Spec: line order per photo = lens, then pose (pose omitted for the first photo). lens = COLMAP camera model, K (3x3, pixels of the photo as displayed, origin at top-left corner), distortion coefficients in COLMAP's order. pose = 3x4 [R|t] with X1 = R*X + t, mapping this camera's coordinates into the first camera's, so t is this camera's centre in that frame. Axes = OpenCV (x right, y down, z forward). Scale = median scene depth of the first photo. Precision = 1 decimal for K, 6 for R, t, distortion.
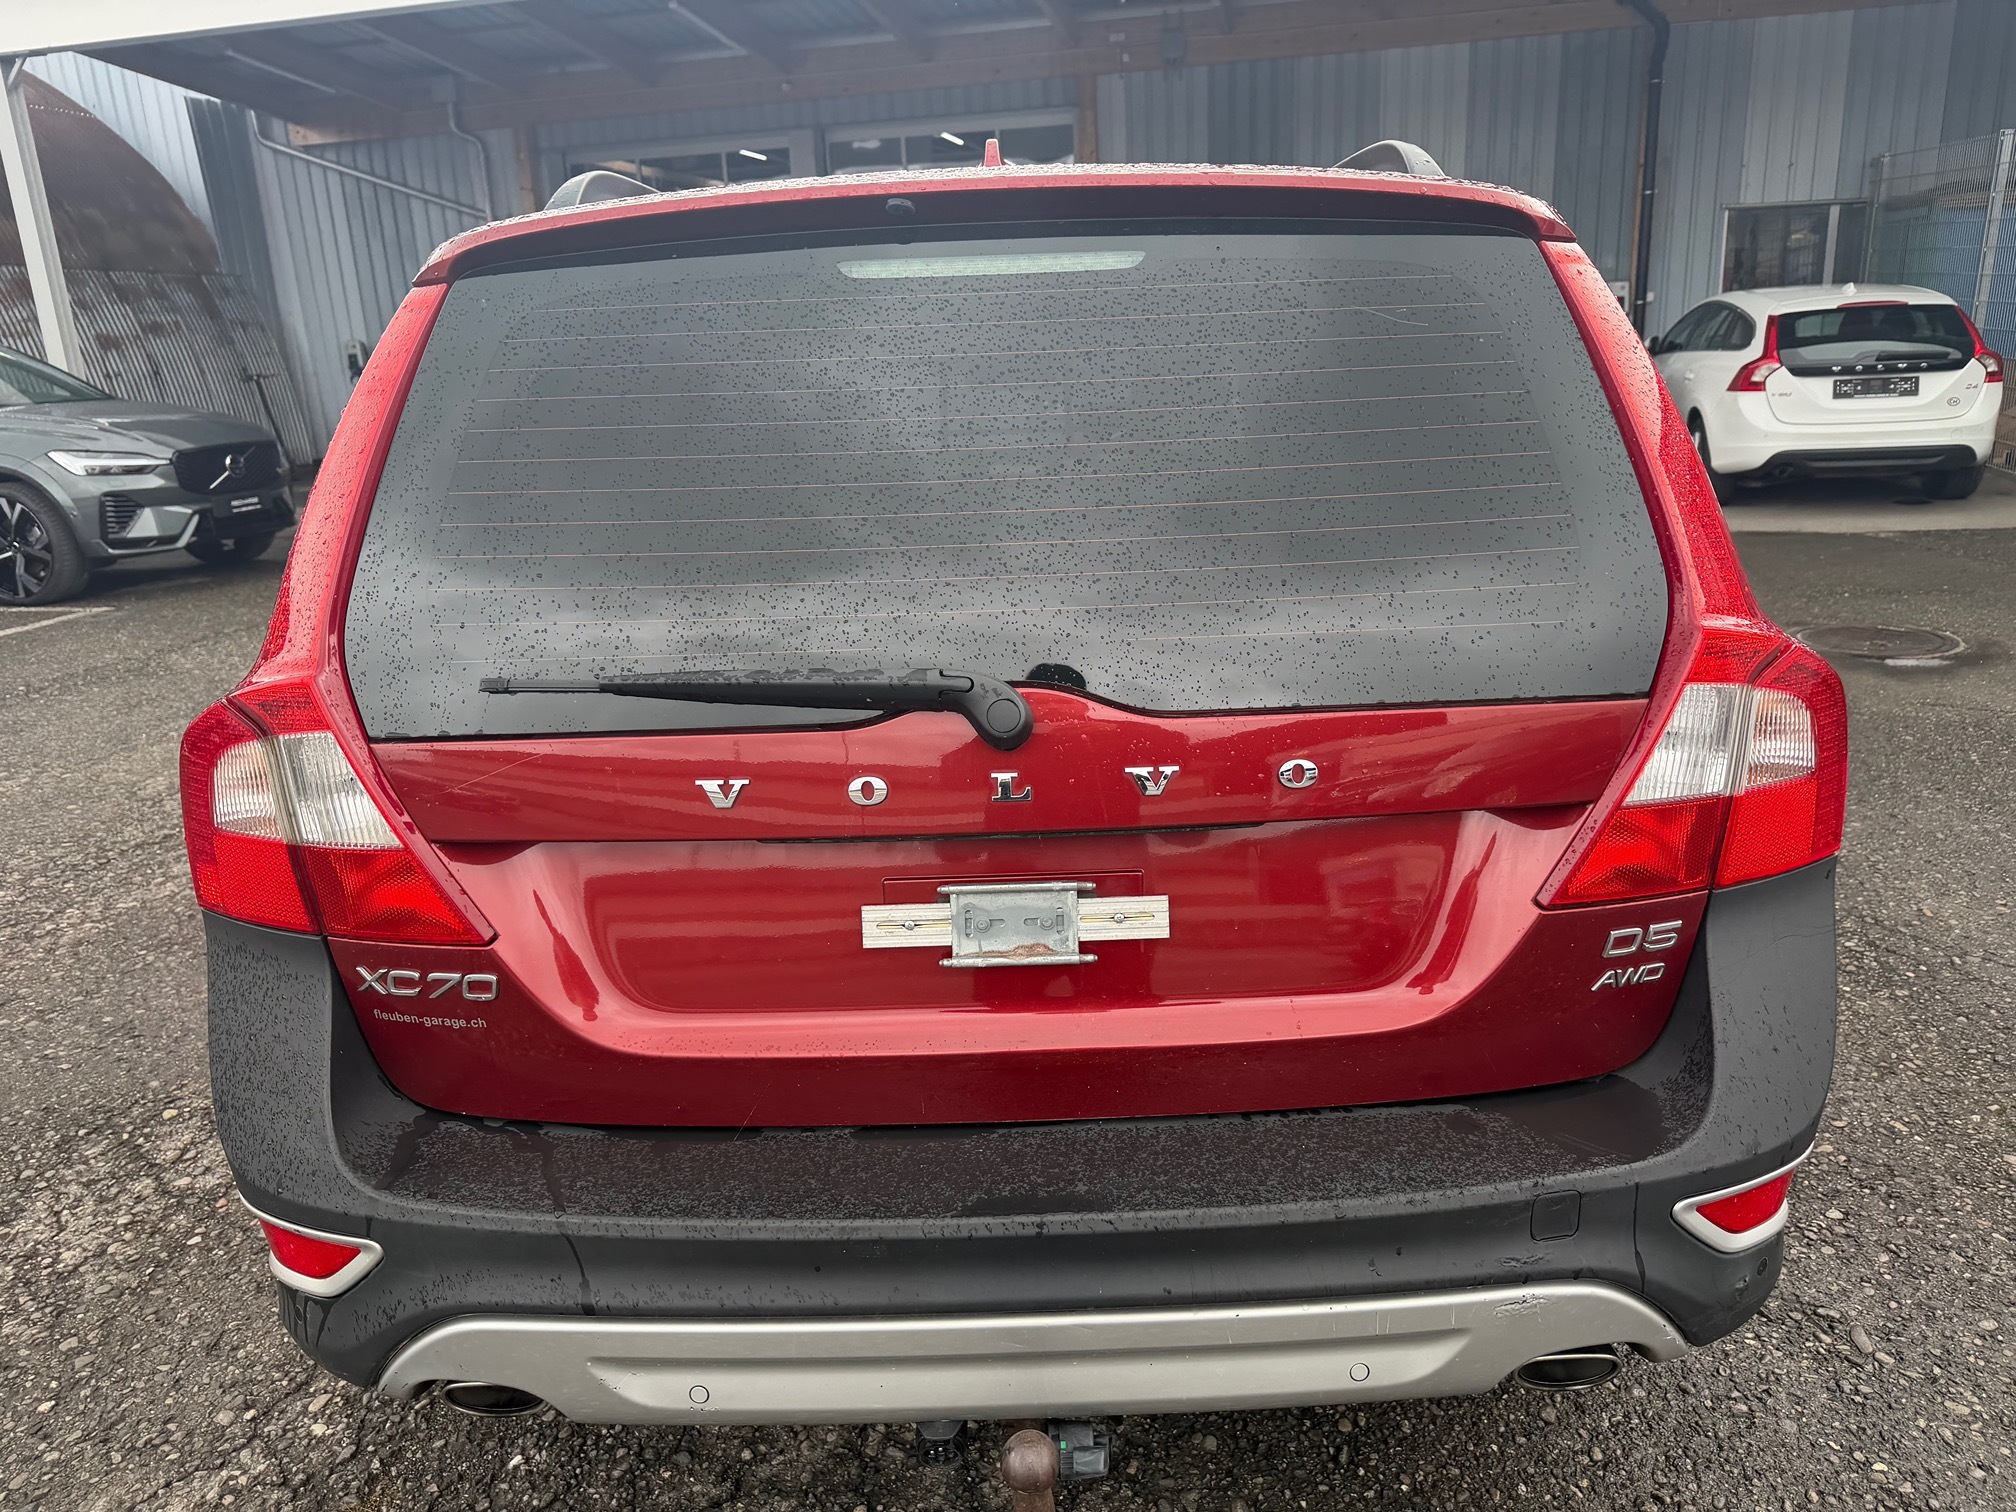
lens RADIAL K [[1405.1, 0, 1004.3], [0, 1405.1, 748.6], [0, 0, 1]] dist [0.005095, -0.007238]
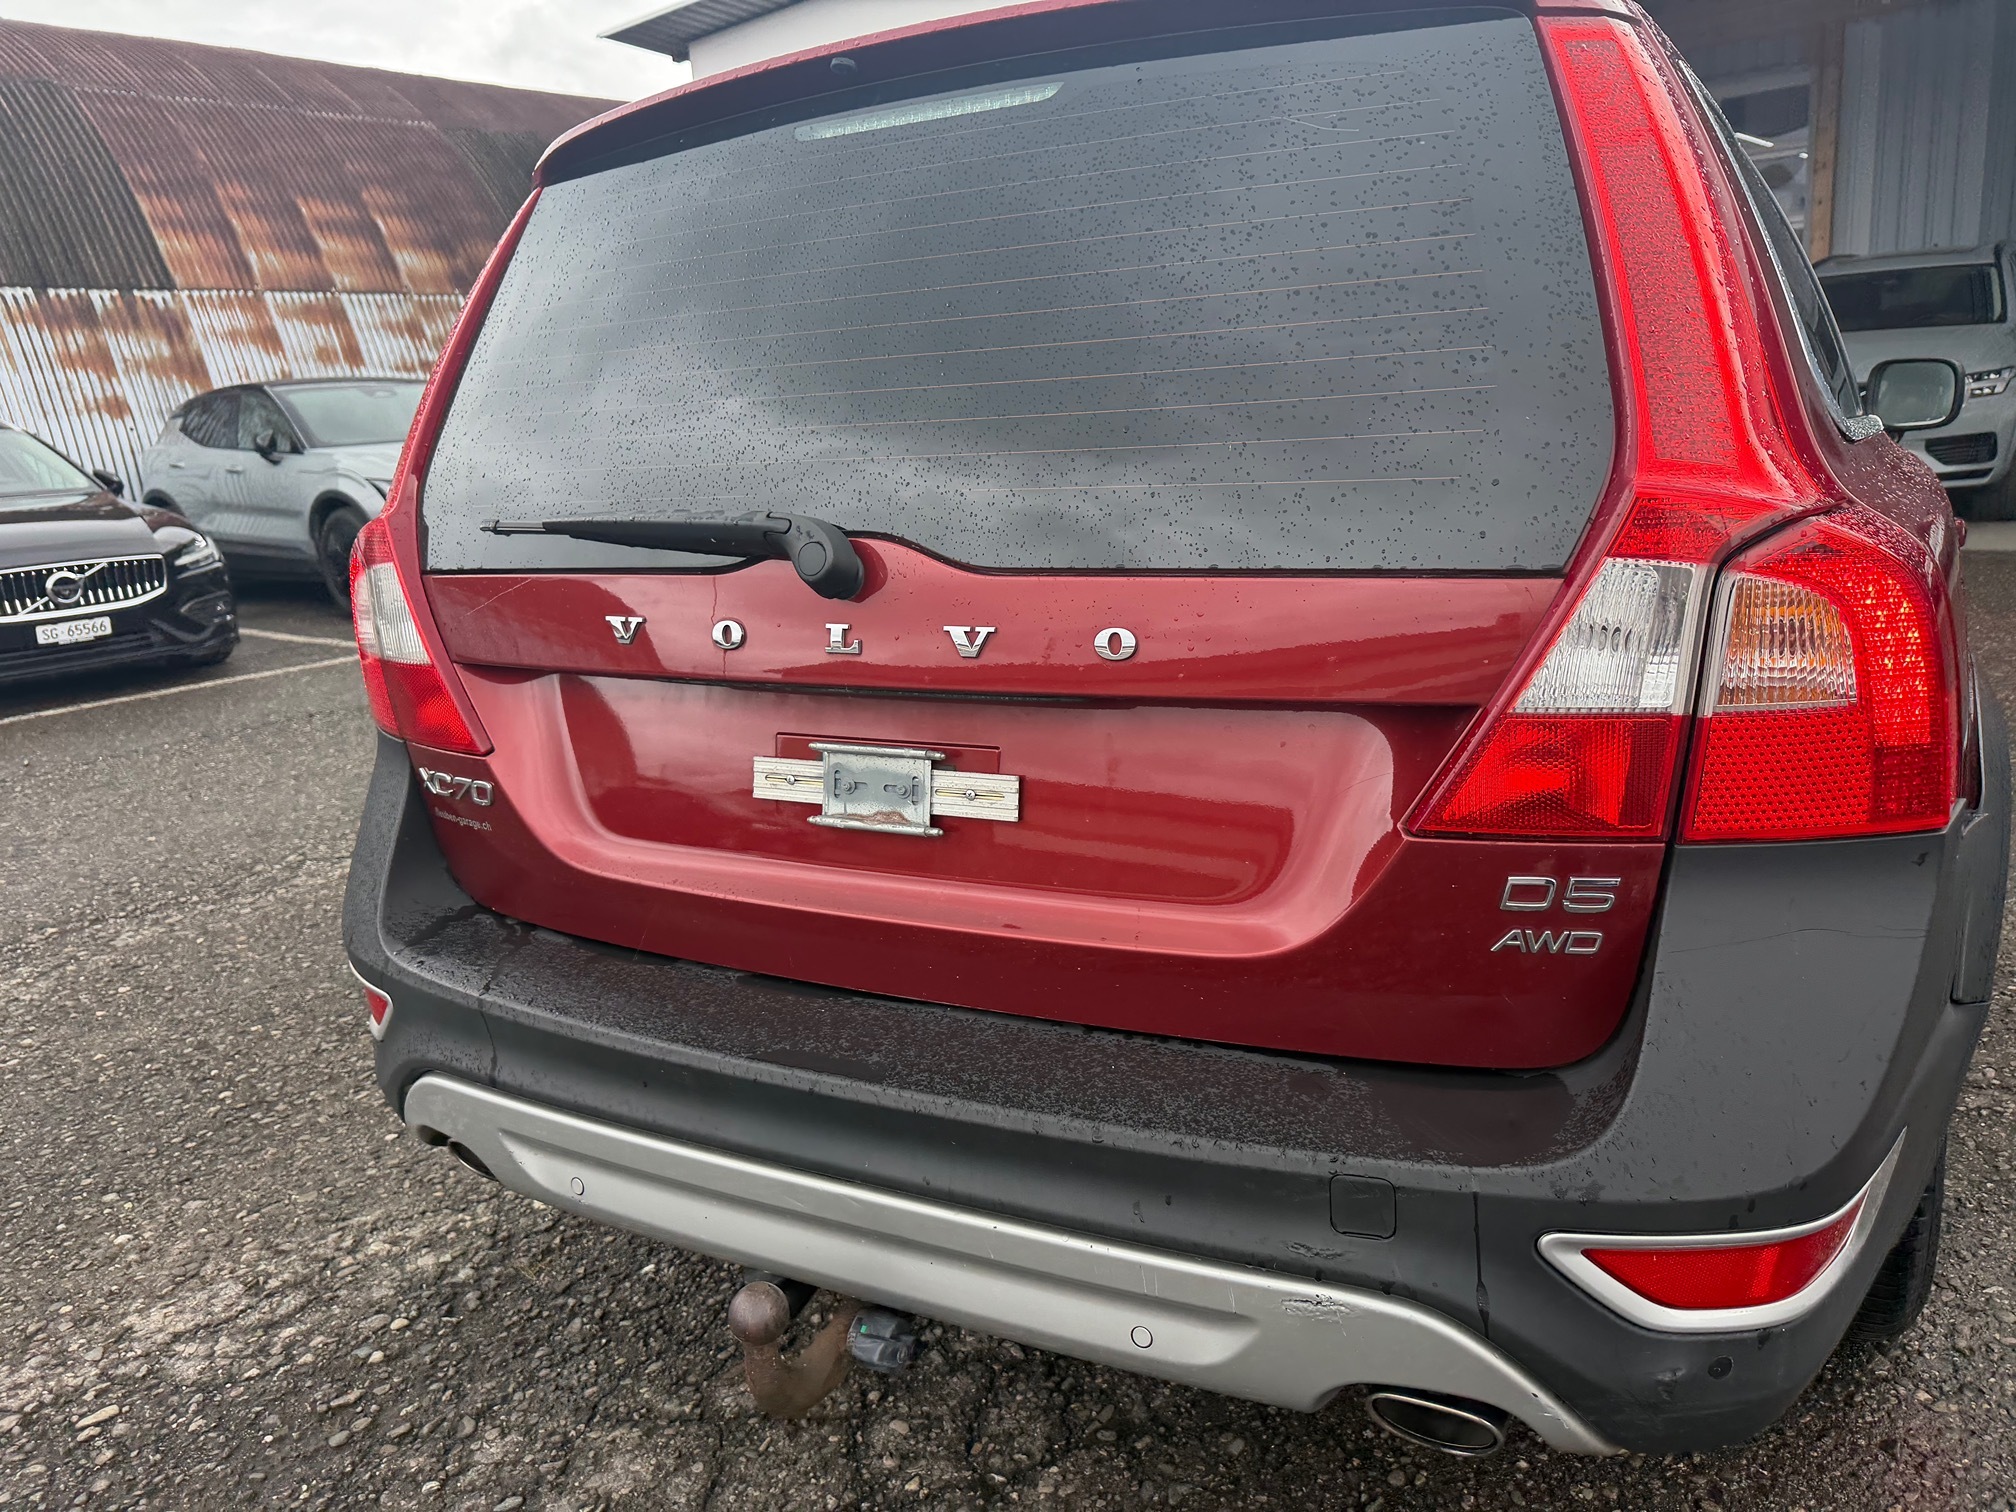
lens RADIAL K [[1410.2, 0, 1058.6], [0, 1410.2, 765.7], [0, 0, 1]] dist [0.002923, -0.003696]
pose [[0.888404, 0.095735, -0.448968, 0.559422], [-0.099432, 0.994925, 0.015398, 0.081235], [0.448164, 0.030962, 0.893415, 0.180818]]
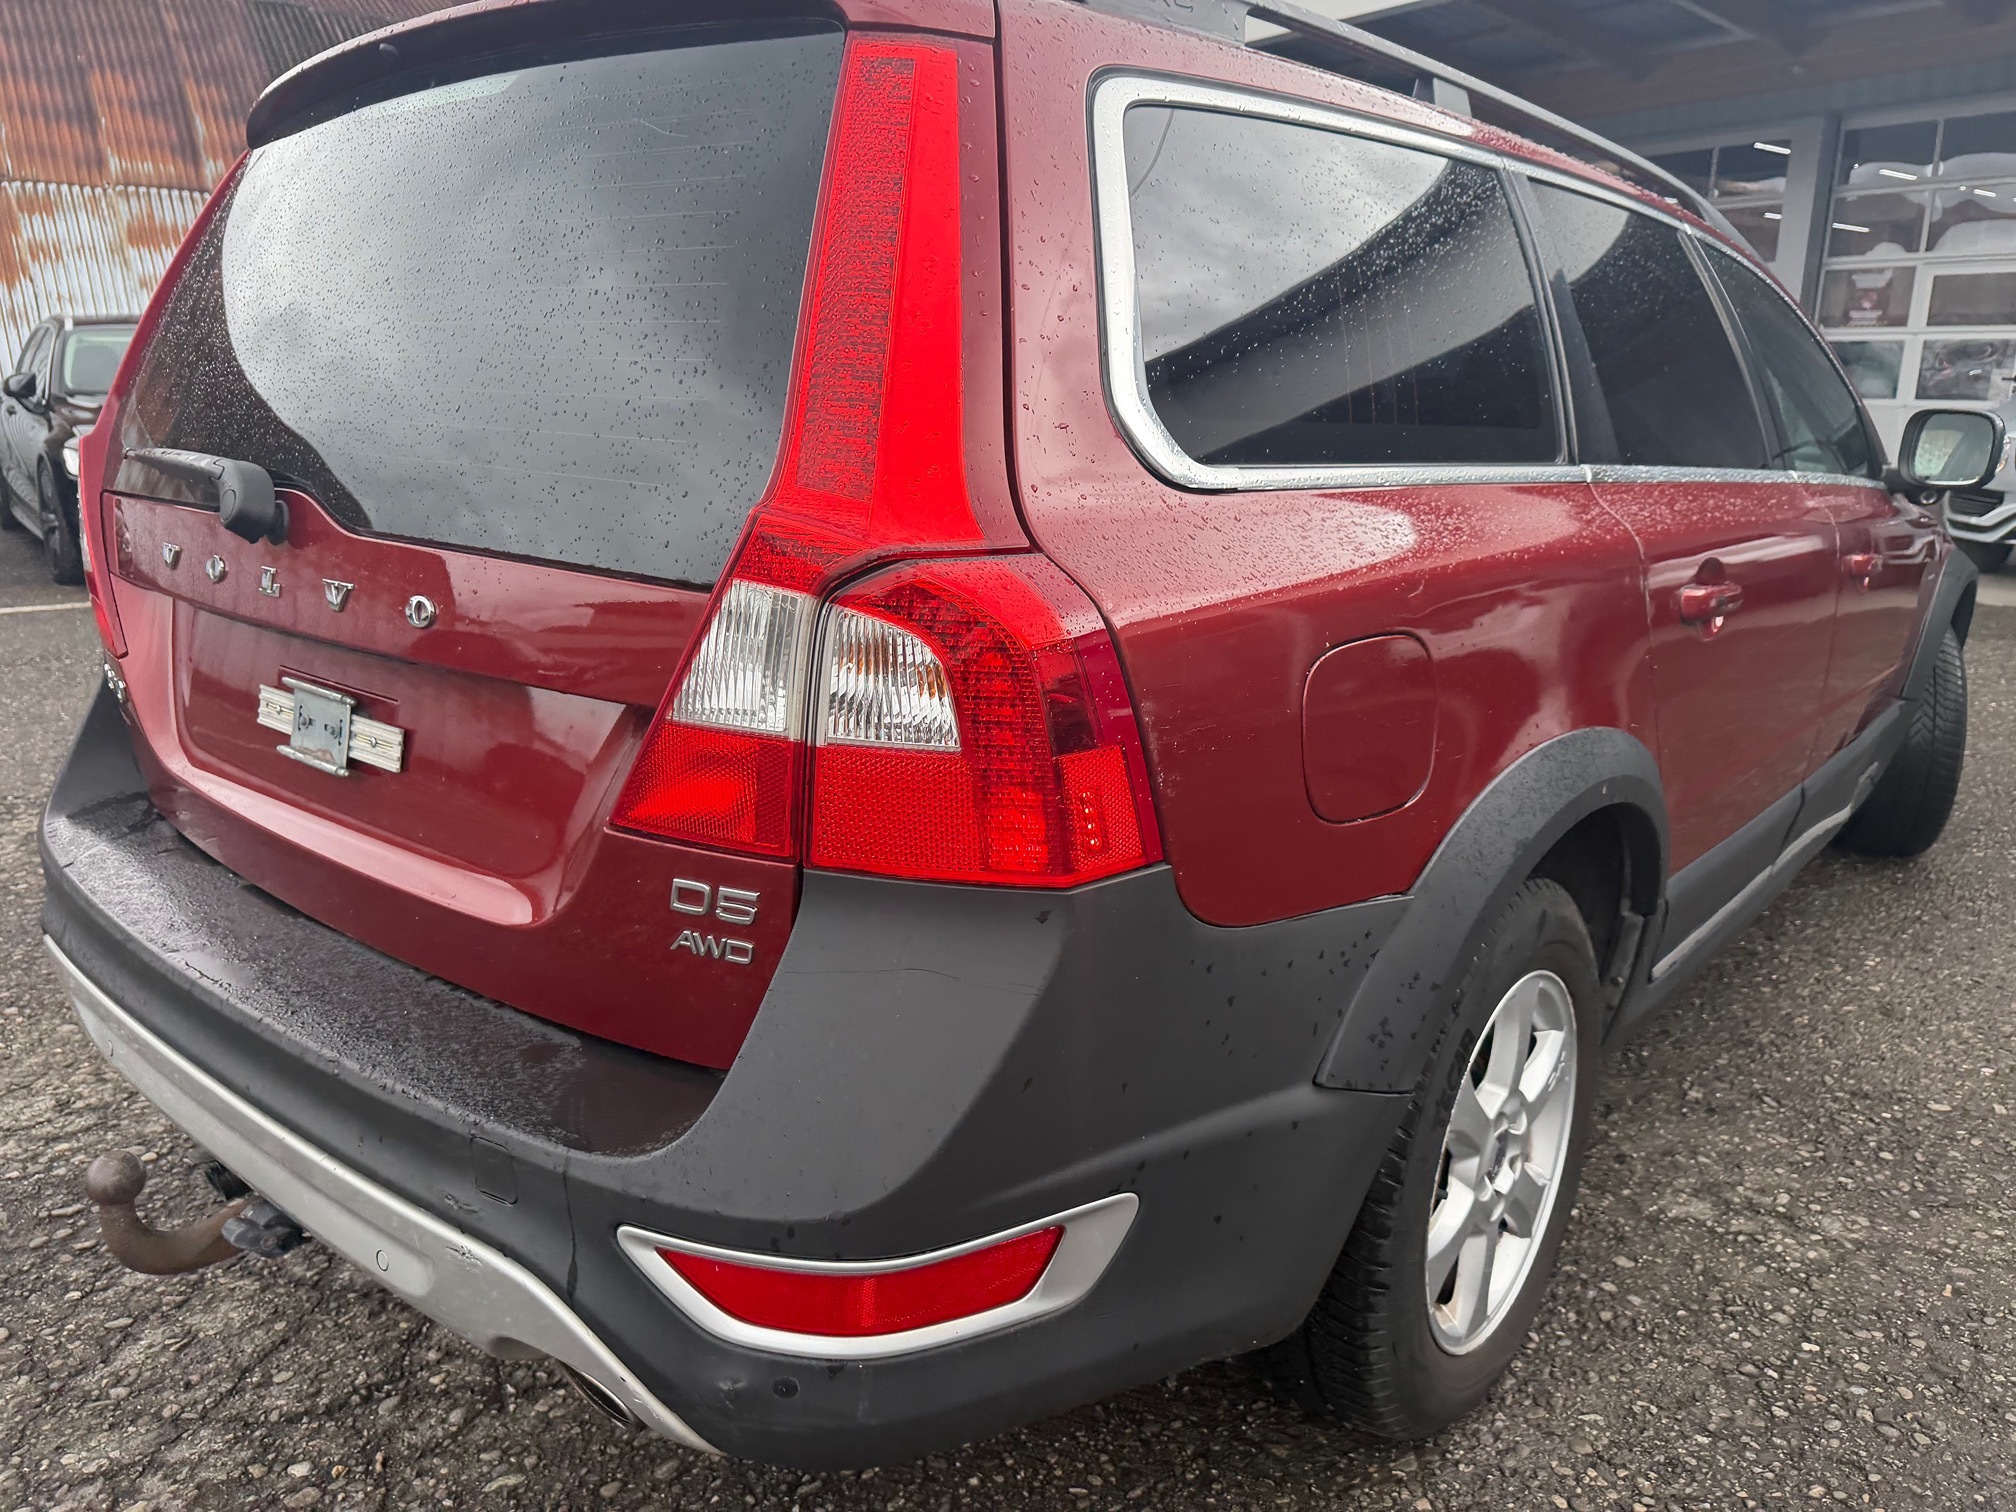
lens RADIAL K [[1405.1, 0, 1004.3], [0, 1405.1, 748.6], [0, 0, 1]] dist [0.005095, -0.007238]
pose [[0.770948, 0.200175, -0.604622, 1.056395], [-0.212268, 0.975805, 0.052404, -0.025469], [0.600484, 0.087942, 0.794787, 0.467637]]
